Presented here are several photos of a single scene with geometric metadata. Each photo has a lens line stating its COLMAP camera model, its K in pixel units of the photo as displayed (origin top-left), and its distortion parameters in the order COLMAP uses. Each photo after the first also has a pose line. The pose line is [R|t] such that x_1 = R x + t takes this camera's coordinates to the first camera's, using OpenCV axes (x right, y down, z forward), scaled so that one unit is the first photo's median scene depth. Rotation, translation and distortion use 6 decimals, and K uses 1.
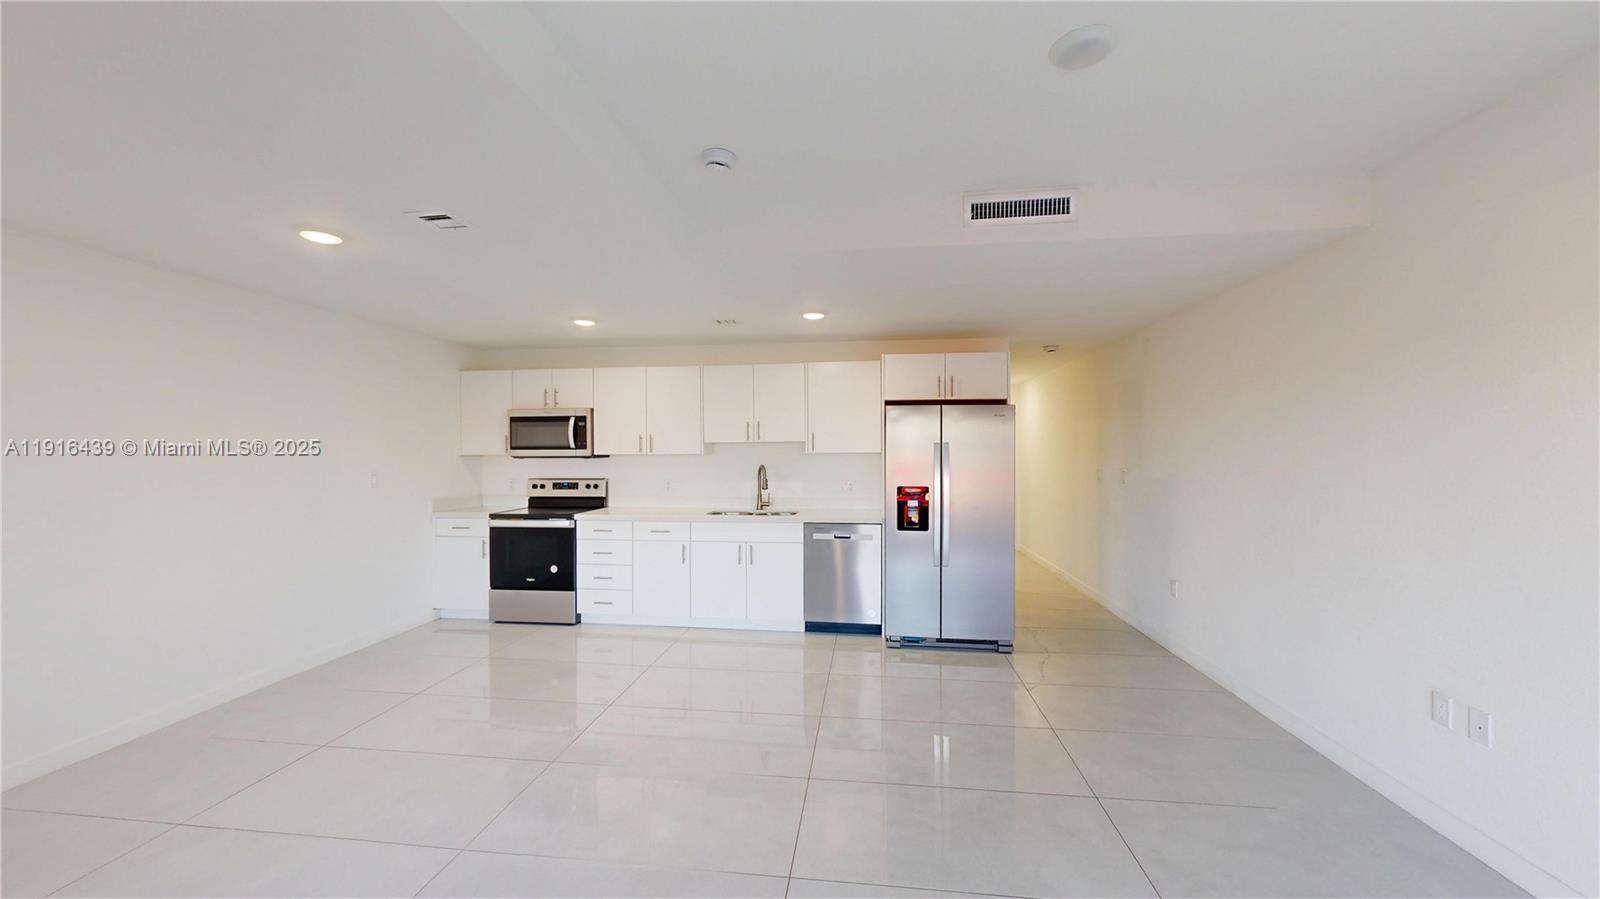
lens RADIAL K [[575.2, 0, 790.0], [0, 575.2, 464.4], [0, 0, 1]] dist [-0.000473, 0.000022]
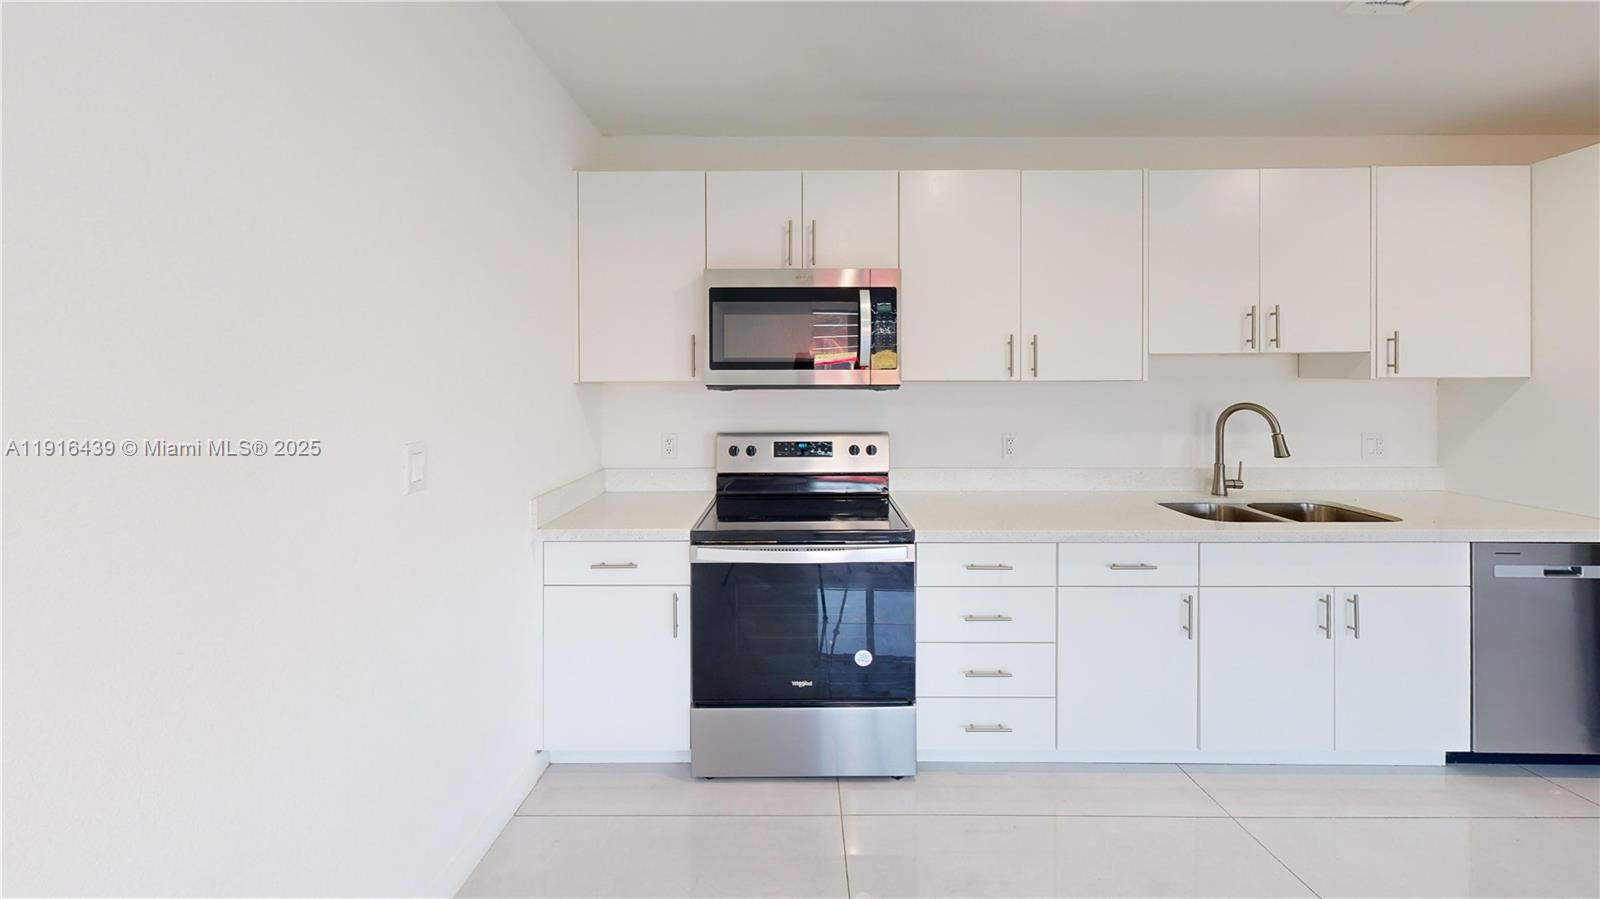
lens RADIAL K [[575.2, 0, 789.6], [0, 575.2, 452.0], [0, 0, 1]] dist [-0.000473, 0.000022]
pose [[0.992227, -0.017037, 0.123272, -0.481735], [0.003004, 0.993575, 0.113139, -0.013160], [-0.124408, -0.111889, 0.985902, 0.576081]]
